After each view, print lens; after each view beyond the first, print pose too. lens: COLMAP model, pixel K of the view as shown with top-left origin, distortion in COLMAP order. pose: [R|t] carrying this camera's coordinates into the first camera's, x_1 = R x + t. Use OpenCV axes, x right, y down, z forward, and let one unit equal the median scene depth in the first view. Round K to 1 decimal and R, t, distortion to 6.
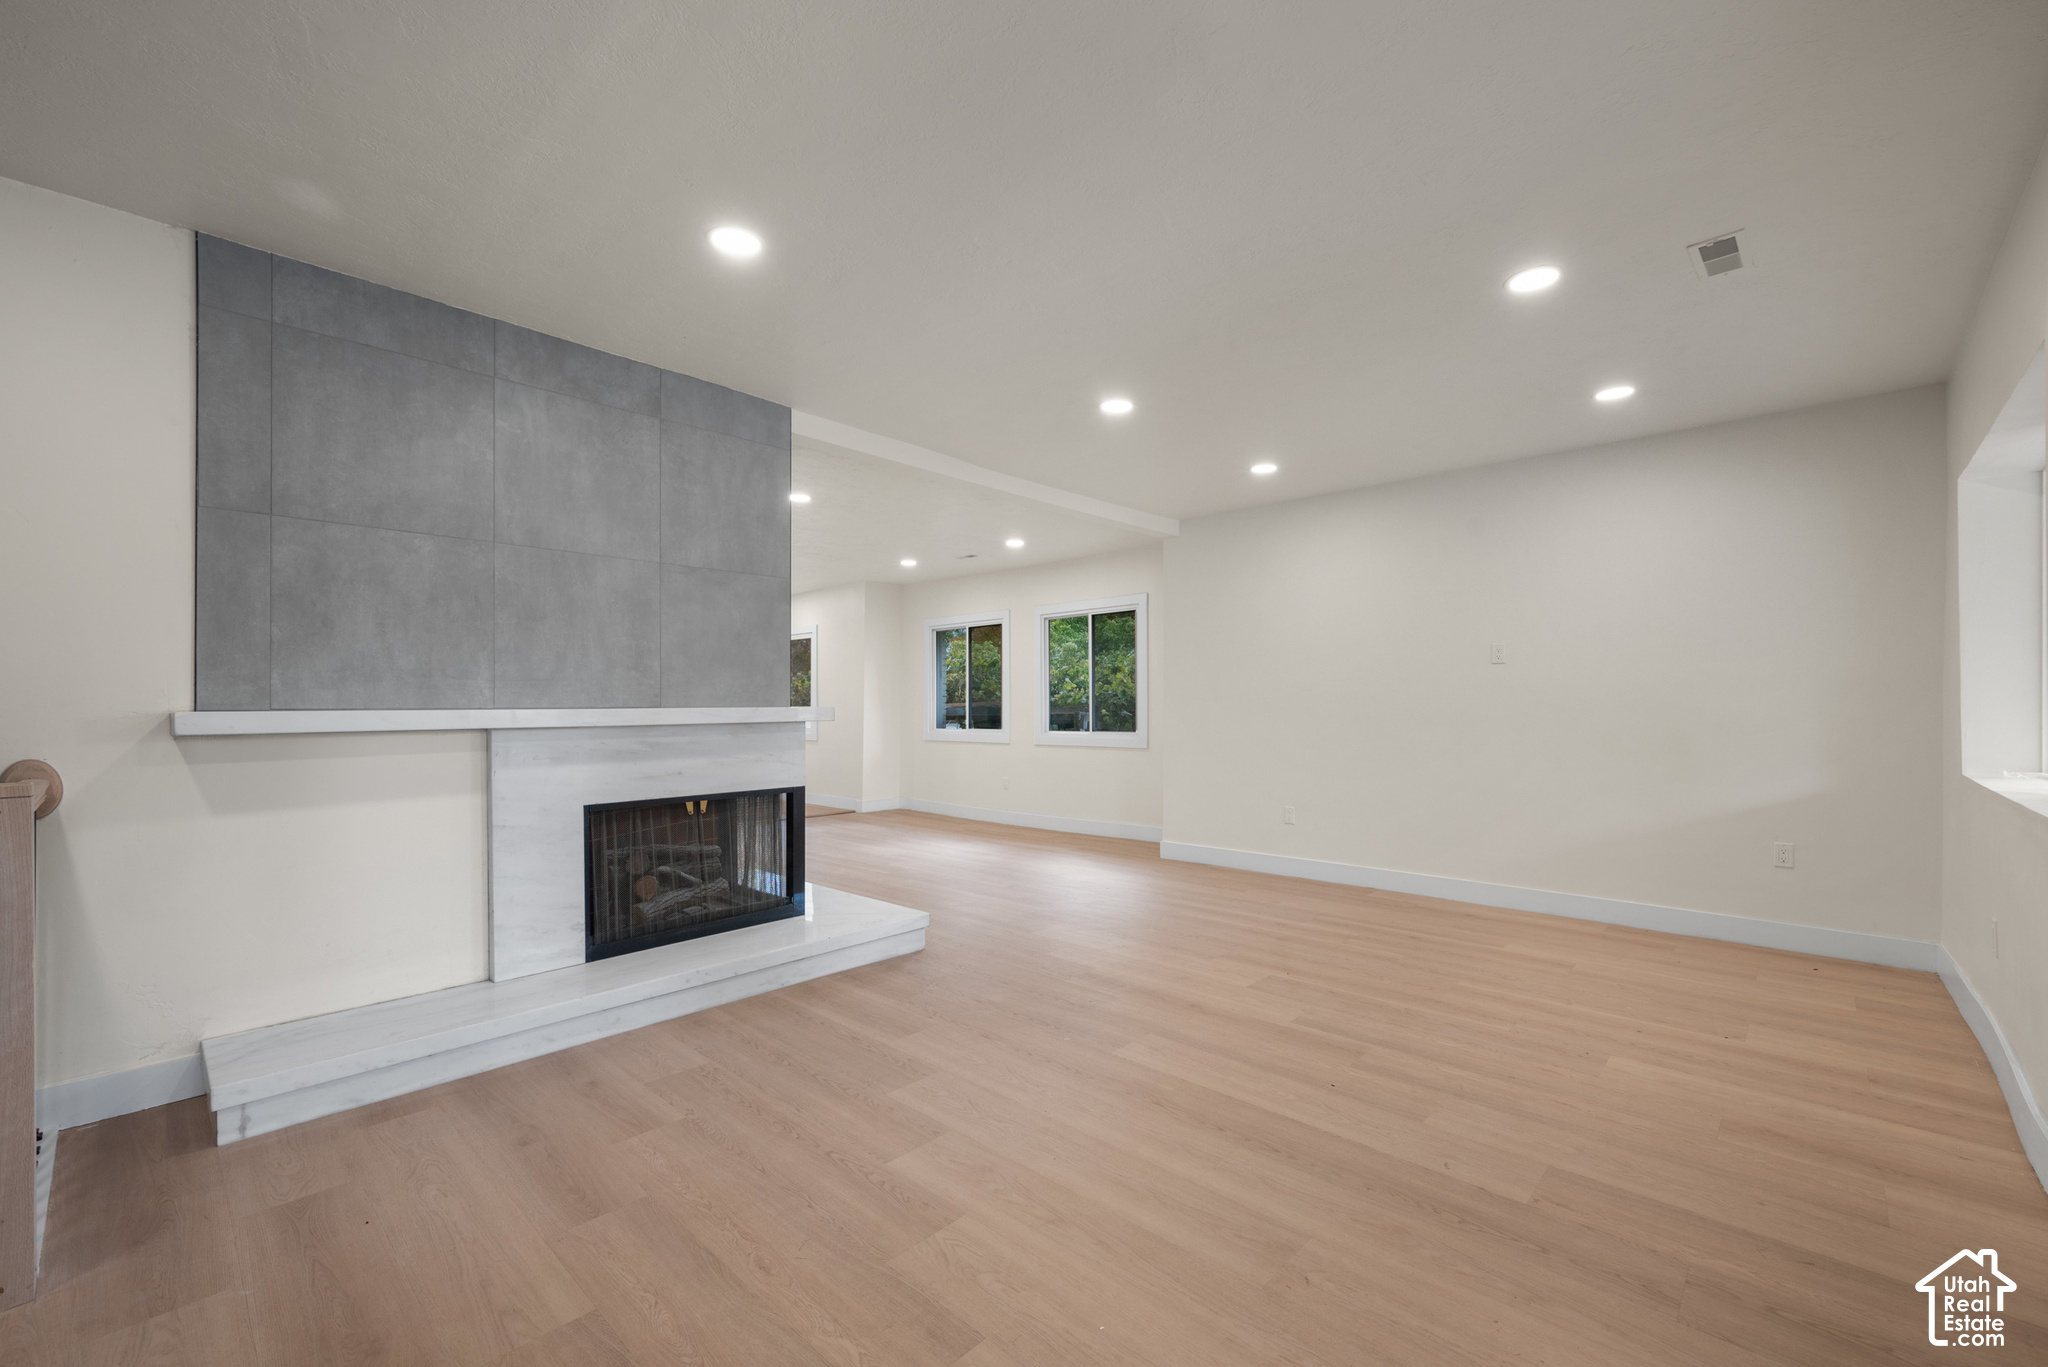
lens RADIAL K [[839.7, 0, 1063.6], [0, 839.7, 699.2], [0, 0, 1]] dist [0.000959, 0.000309]
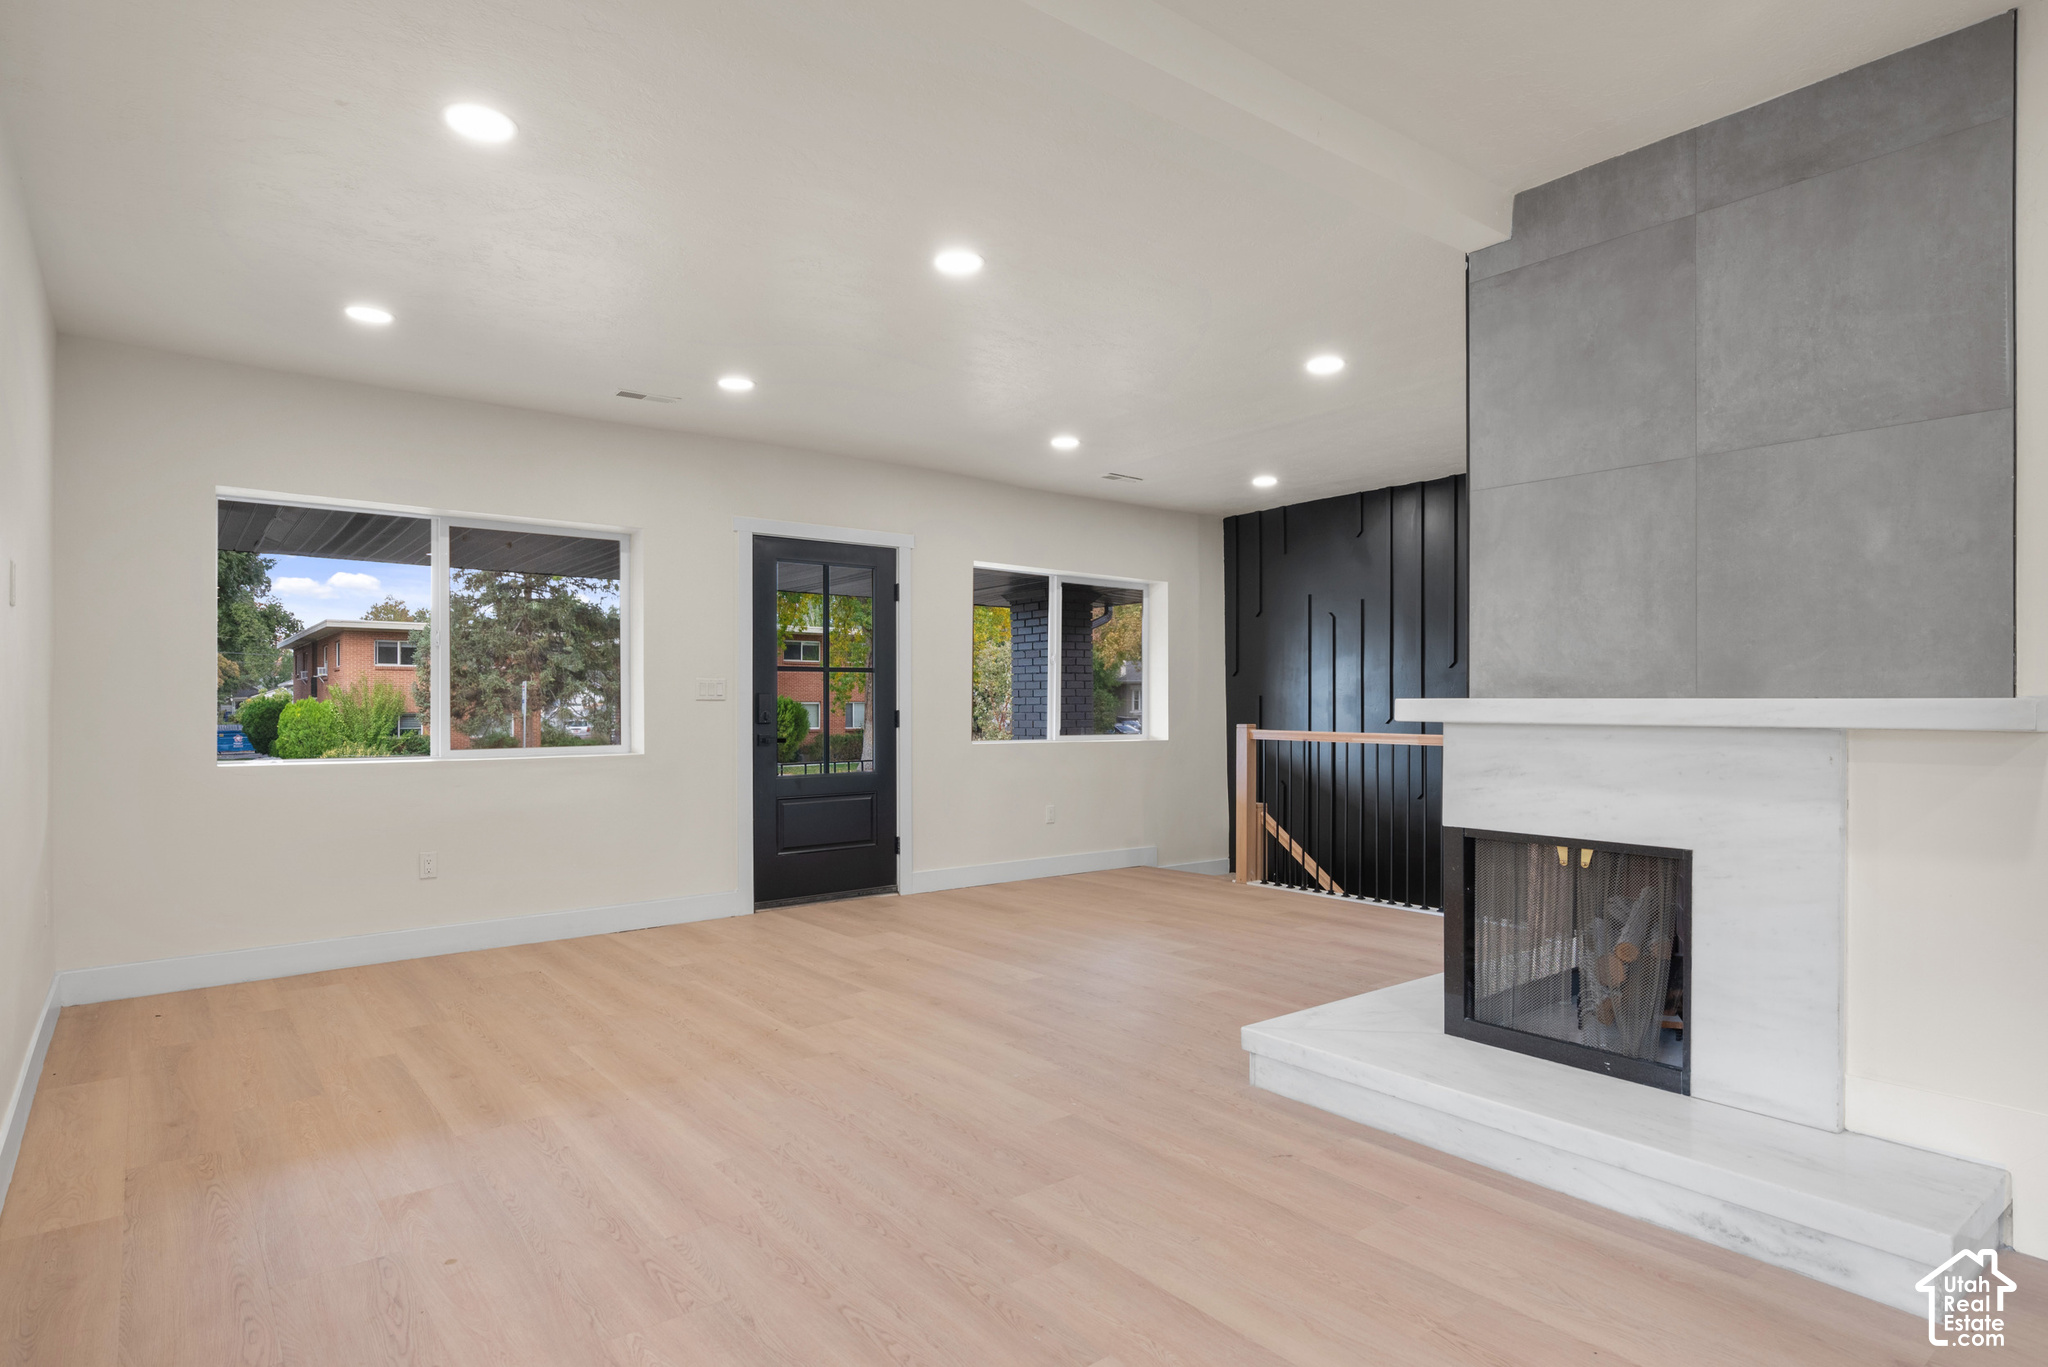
lens RADIAL K [[1110.3, 0, 1024.0], [0, 1110.3, 683.5], [0, 0, 1]] dist [-0.003147, -0.001393]
pose [[-0.983329, 0.005005, 0.181768, -0.187102], [0.000543, 0.999697, -0.024590, 0.022063], [-0.181836, -0.024082, -0.983034, 2.305595]]
